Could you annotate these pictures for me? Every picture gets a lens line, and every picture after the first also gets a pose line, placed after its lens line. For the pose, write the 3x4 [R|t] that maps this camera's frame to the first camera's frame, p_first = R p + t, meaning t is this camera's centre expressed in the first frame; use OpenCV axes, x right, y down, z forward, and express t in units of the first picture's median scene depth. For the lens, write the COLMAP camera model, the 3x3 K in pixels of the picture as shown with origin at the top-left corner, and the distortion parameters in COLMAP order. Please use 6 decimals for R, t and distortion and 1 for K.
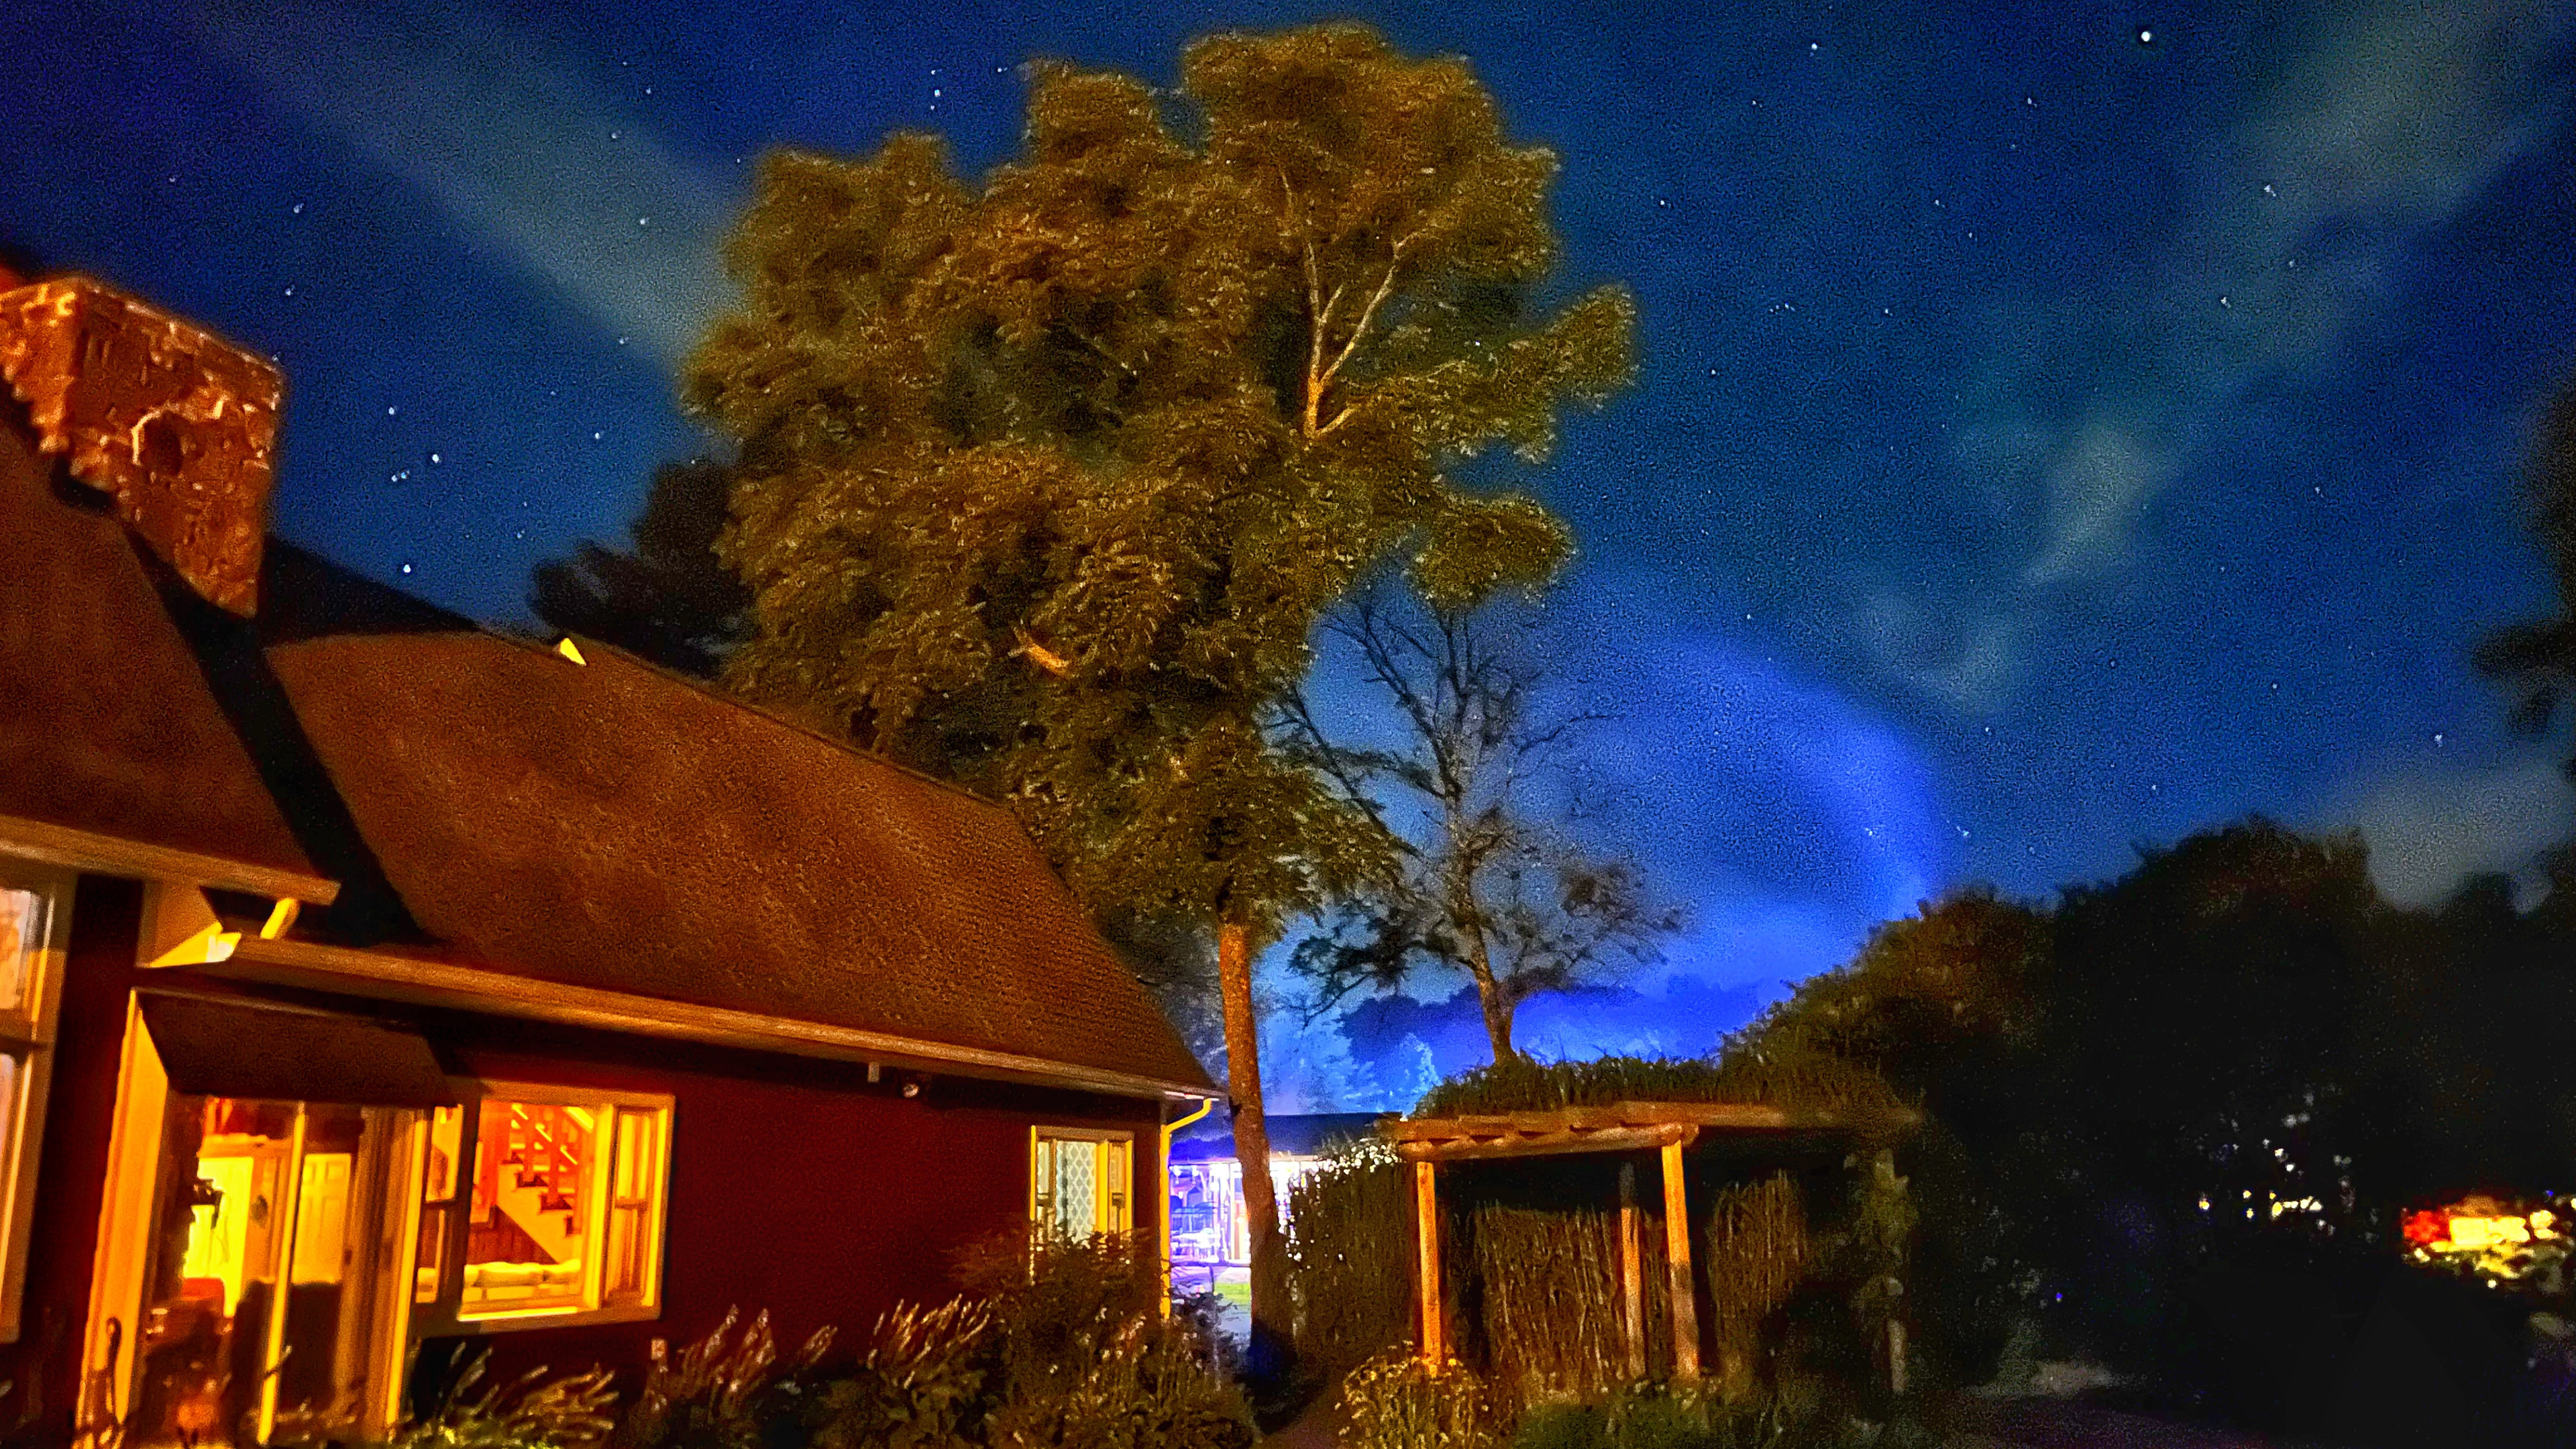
lens RADIAL K [[1910.1, 0, 1288.0], [0, 1910.1, 724.5], [0, 0, 1]] dist [0.001565, 0.000917]
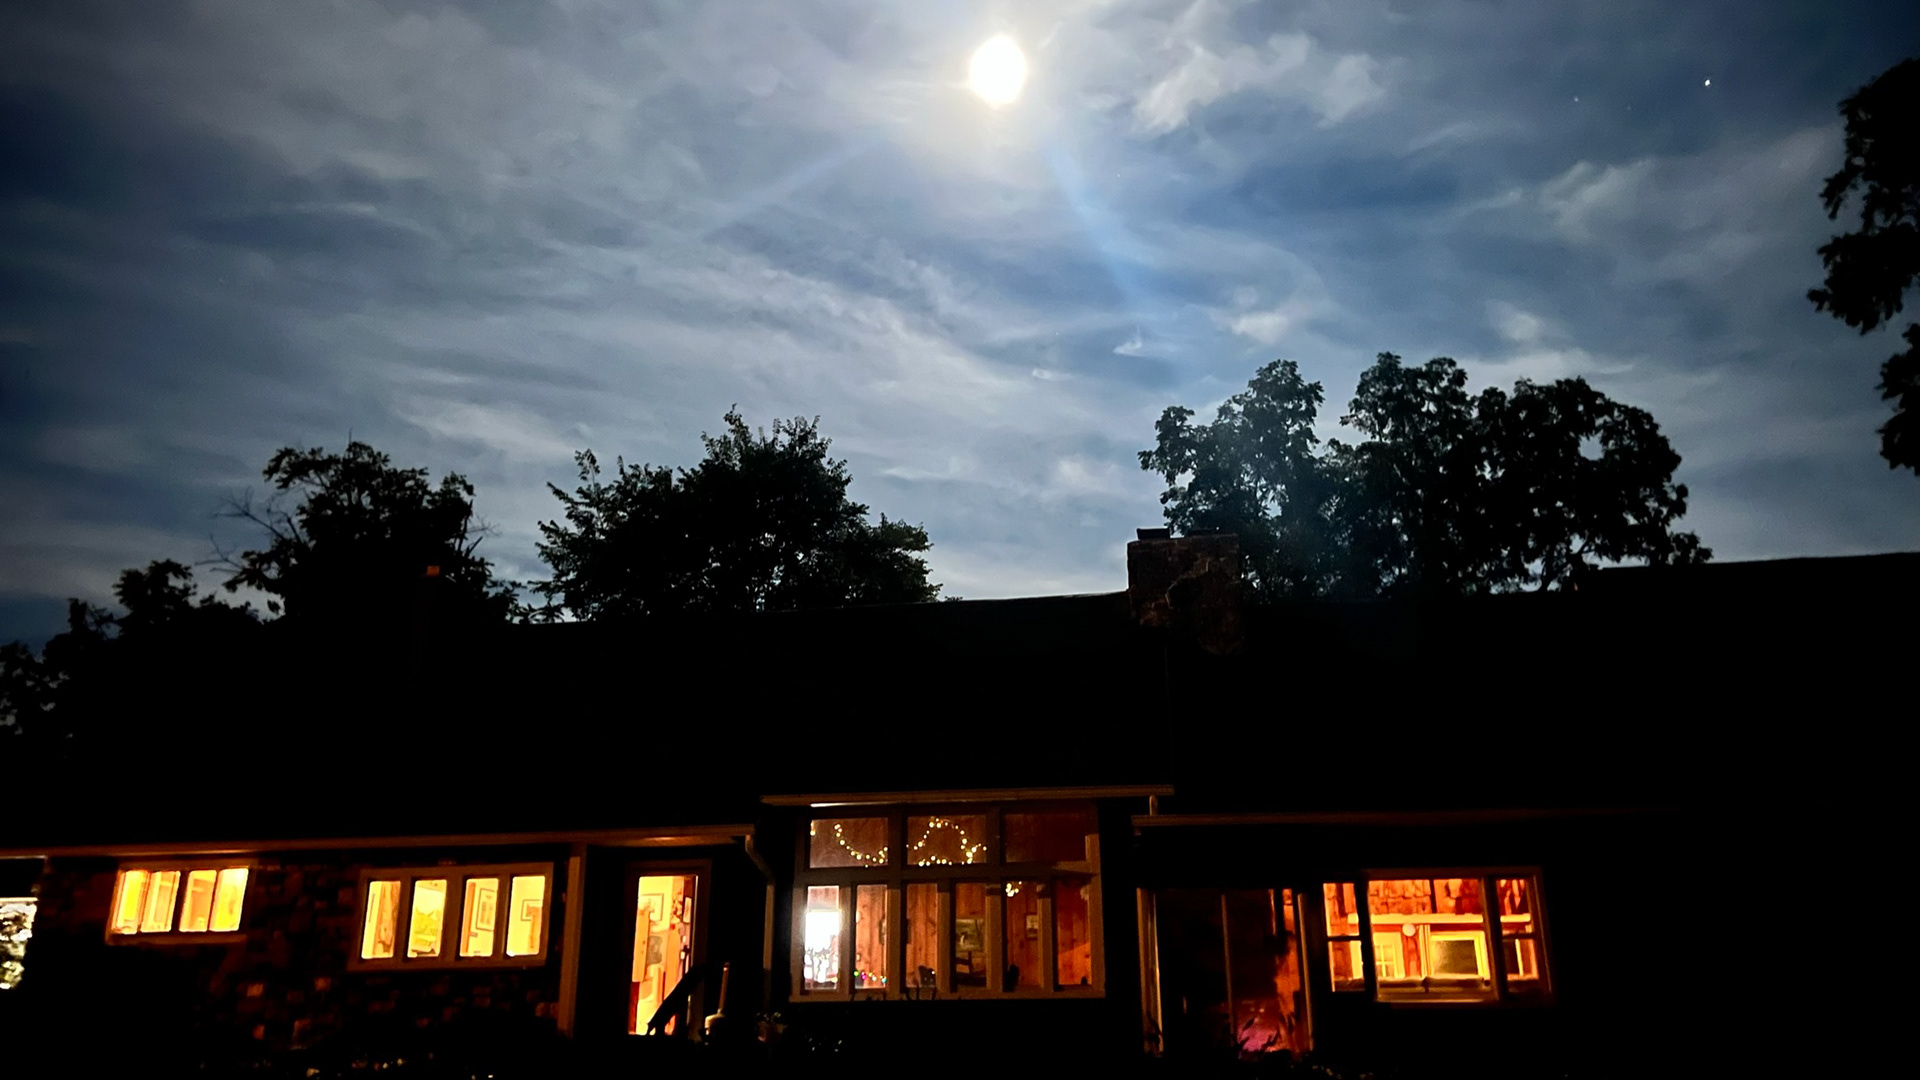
lens RADIAL K [[1423.7, 0, 960.0], [0, 1423.7, 540.0], [0, 0, 1]] dist [0.001565, 0.000917]
pose [[0.129980, -0.311176, -0.941422, 0.972363], [0.237887, 0.931531, -0.275062, 0.191018], [0.962556, -0.188200, 0.195106, 0.459071]]
